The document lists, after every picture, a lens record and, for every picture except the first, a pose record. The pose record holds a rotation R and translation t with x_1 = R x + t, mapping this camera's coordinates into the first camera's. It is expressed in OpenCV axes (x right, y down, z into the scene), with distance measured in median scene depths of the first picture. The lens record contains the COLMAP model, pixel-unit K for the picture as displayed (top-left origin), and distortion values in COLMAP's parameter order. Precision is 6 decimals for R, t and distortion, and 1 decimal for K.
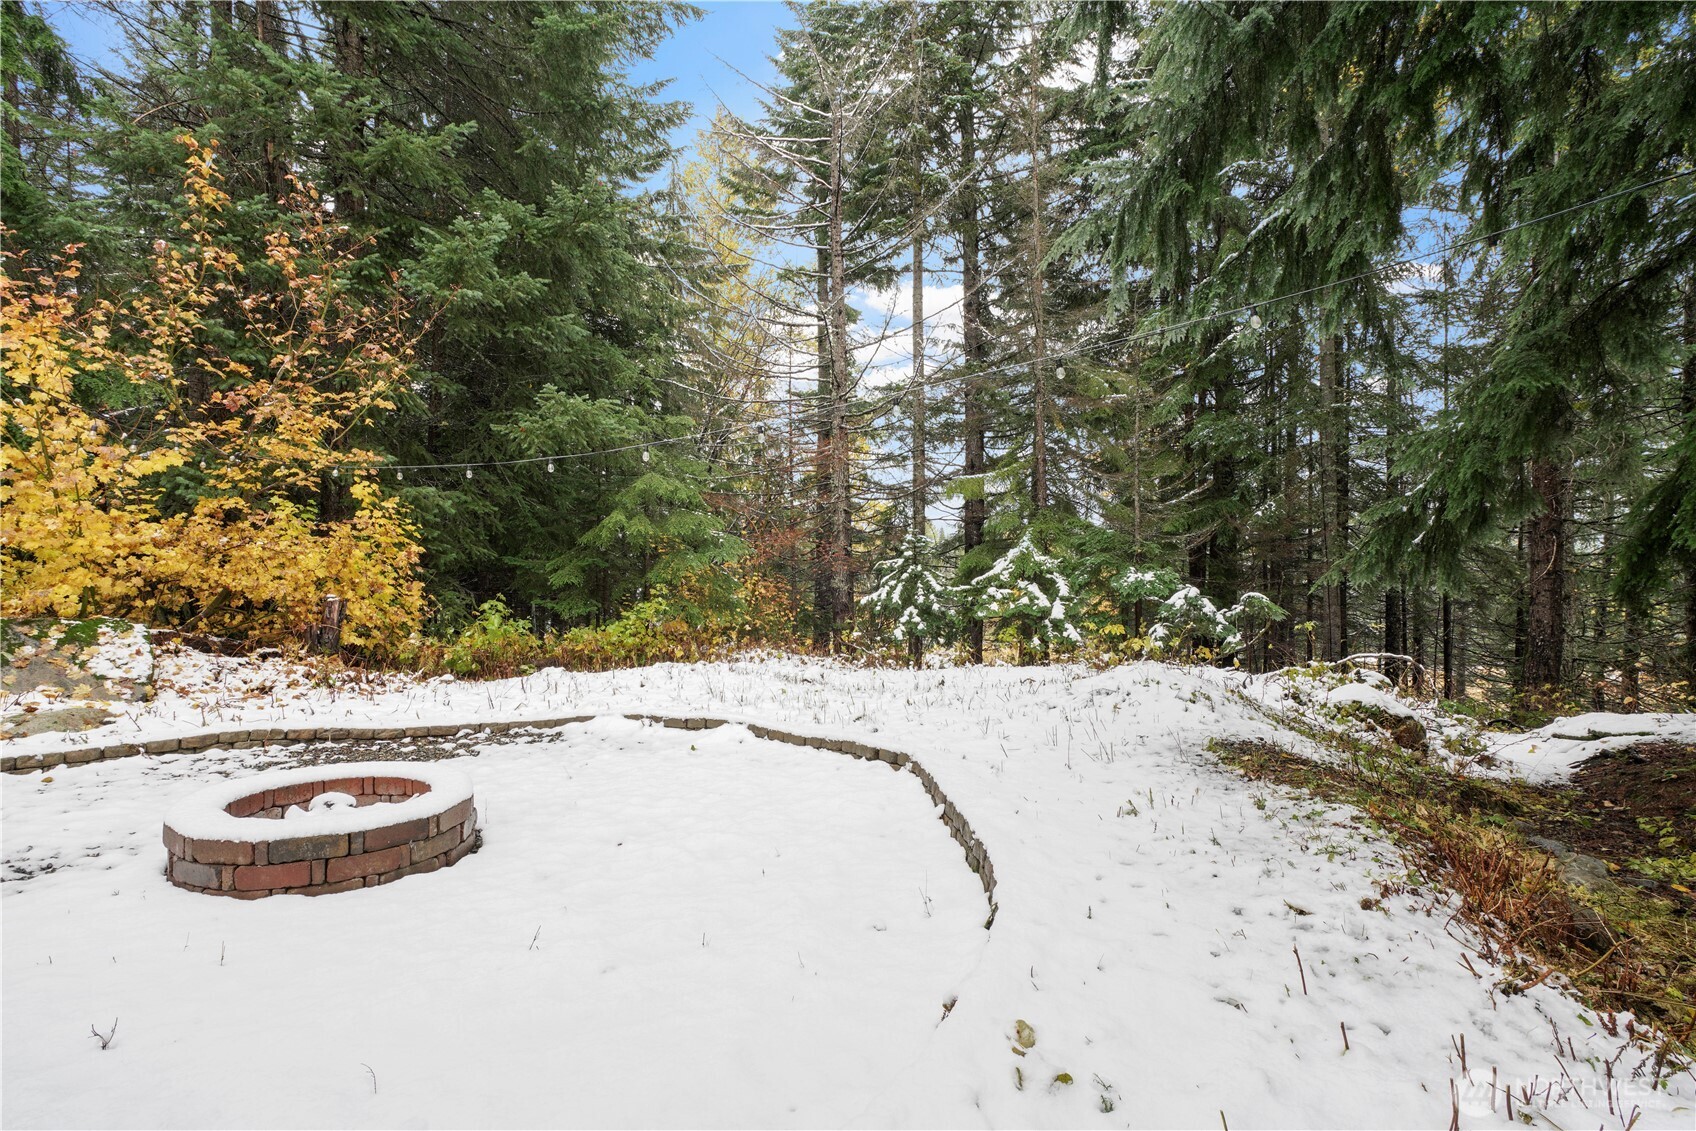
lens RADIAL K [[784.3, 0, 846.5], [0, 784.3, 562.3], [0, 0, 1]] dist [-0.037058, 0.001035]
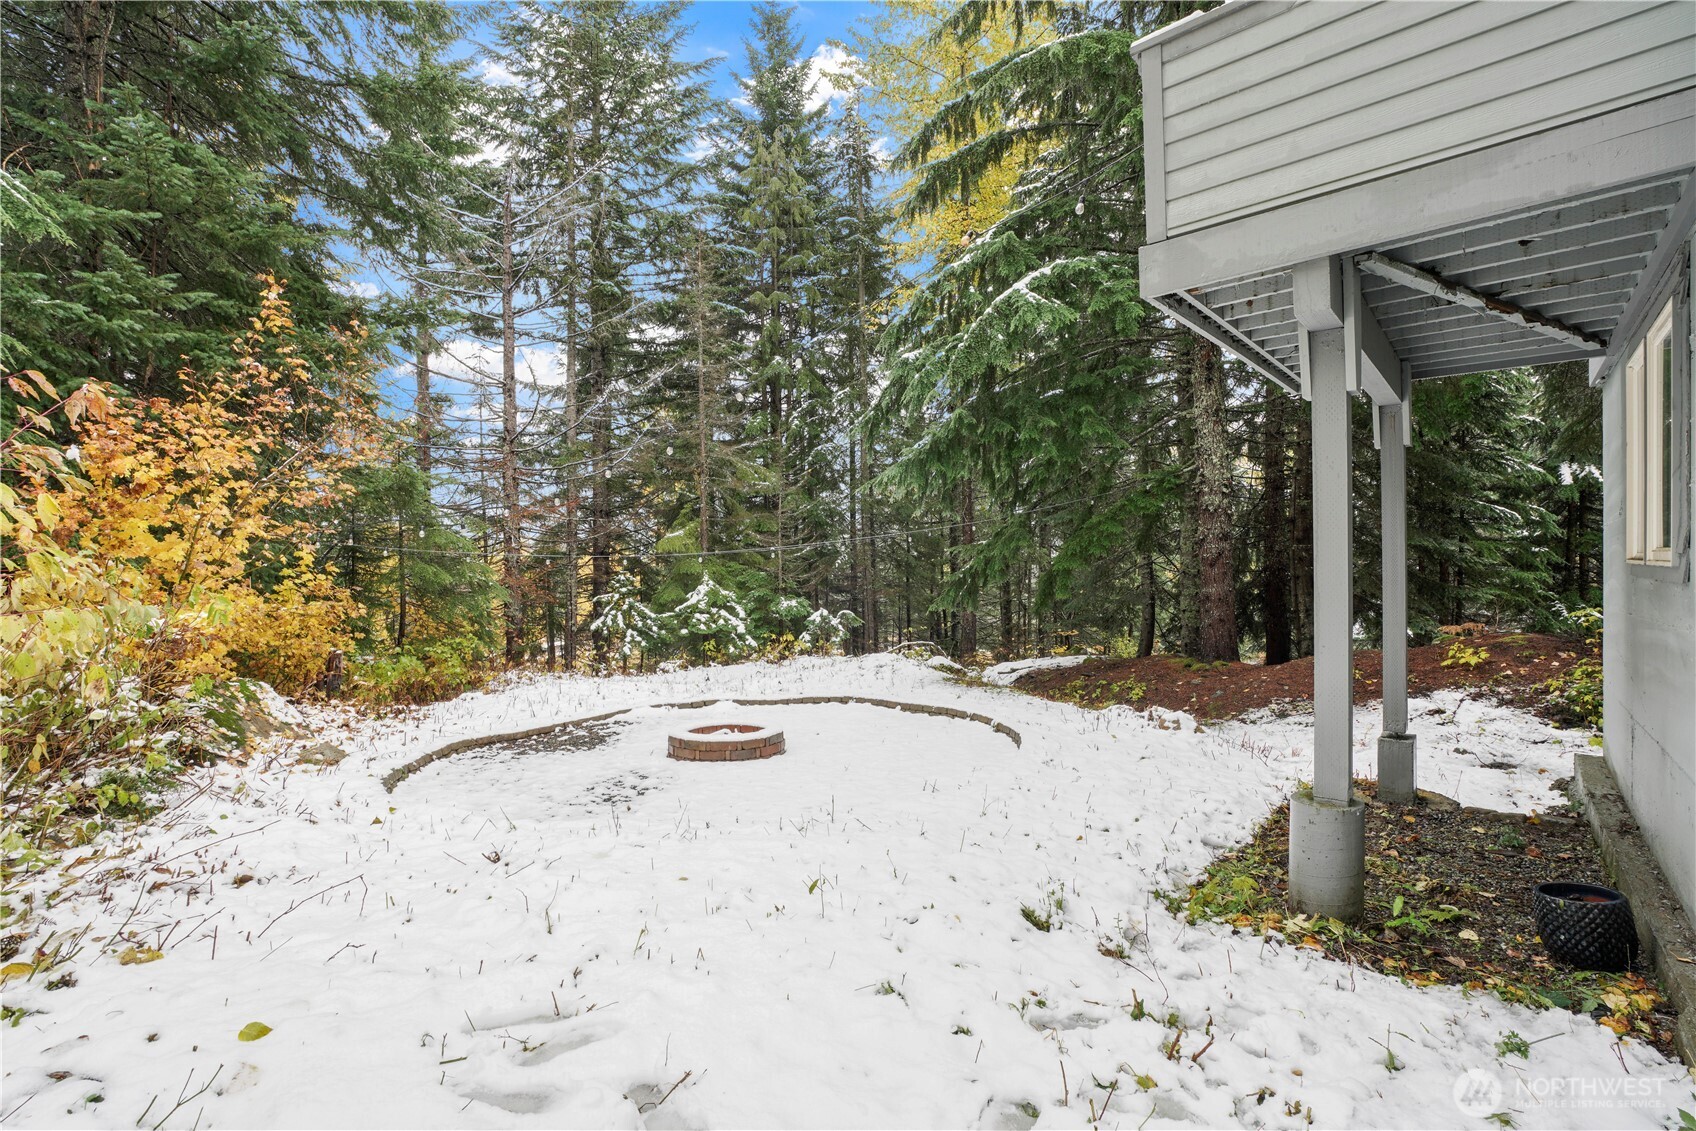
lens RADIAL K [[784.3, 0, 849.6], [0, 784.3, 567.3], [0, 0, 1]] dist [-0.037058, 0.001035]
pose [[0.752226, -0.002159, 0.658902, -0.576307], [0.006911, 0.999965, -0.004614, -0.046136], [-0.658869, 0.008024, 0.752215, -0.280766]]
